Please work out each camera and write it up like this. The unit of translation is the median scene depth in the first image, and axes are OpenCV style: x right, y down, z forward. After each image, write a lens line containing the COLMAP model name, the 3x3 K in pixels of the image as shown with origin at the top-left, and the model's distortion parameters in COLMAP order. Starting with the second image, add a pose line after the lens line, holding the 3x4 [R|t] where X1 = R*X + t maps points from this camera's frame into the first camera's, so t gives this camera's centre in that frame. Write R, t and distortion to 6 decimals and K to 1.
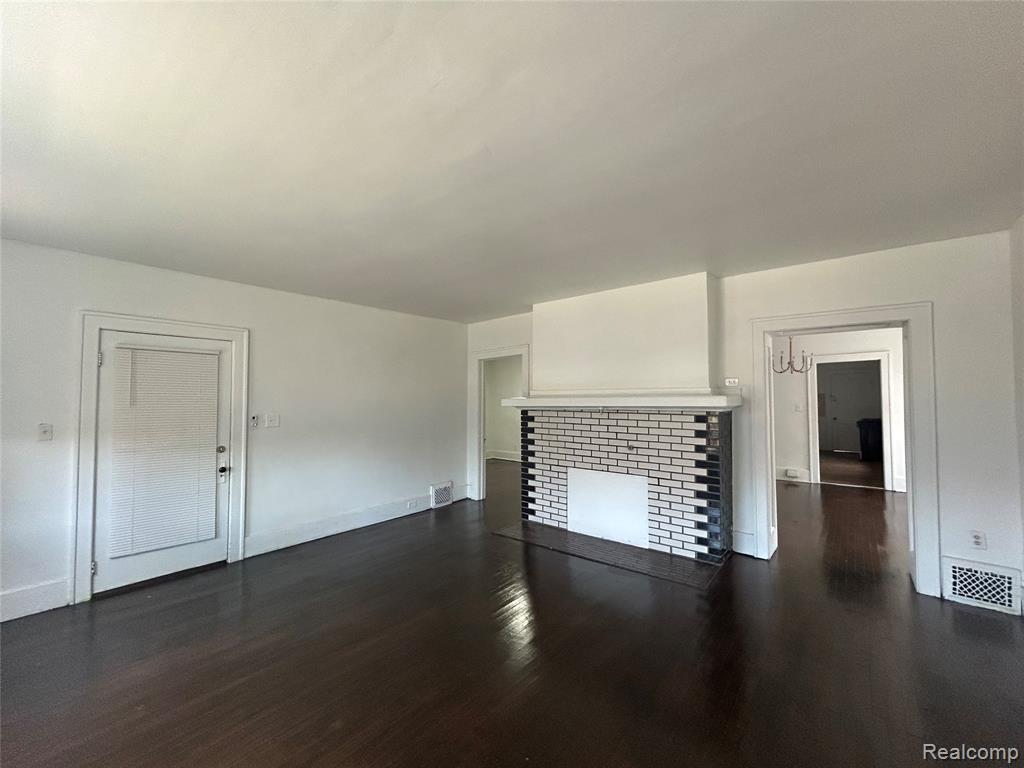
lens RADIAL K [[413.5, 0, 505.6], [0, 413.5, 388.5], [0, 0, 1]] dist [-0.002631, 0.000308]
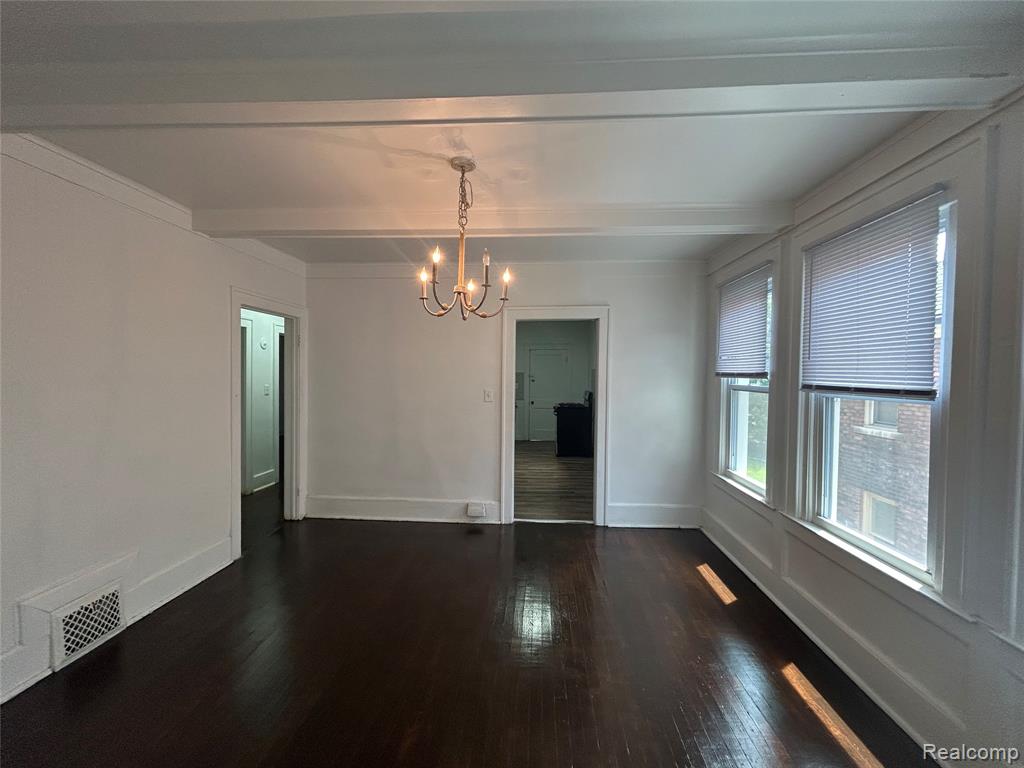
lens RADIAL K [[413.5, 0, 510.2], [0, 413.5, 385.2], [0, 0, 1]] dist [-0.002631, 0.000308]
pose [[0.806887, 0.001056, 0.590704, 0.605841], [-0.032049, 0.998604, 0.041993, 0.010867], [-0.589835, -0.052815, 0.805795, 0.797061]]
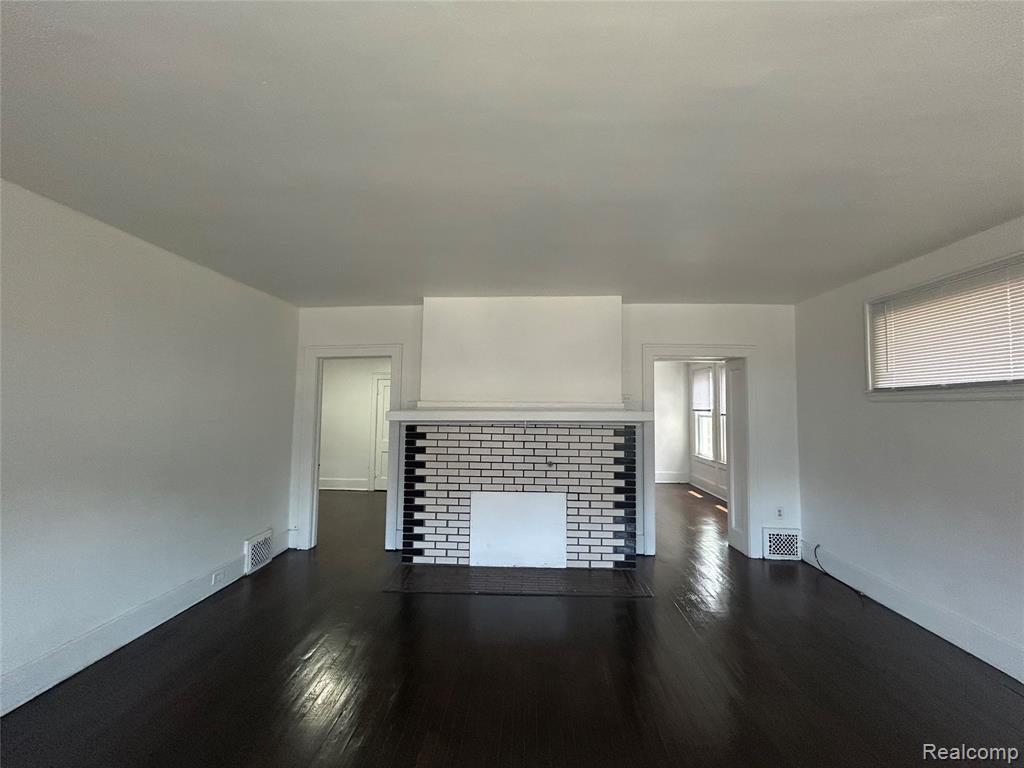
lens RADIAL K [[413.5, 0, 515.6], [0, 413.5, 387.0], [0, 0, 1]] dist [-0.002631, 0.000308]
pose [[0.789245, 0.047435, 0.612243, -0.314678], [-0.027751, 0.998749, -0.041606, 0.006603], [-0.613451, 0.015847, 0.789574, 0.259584]]
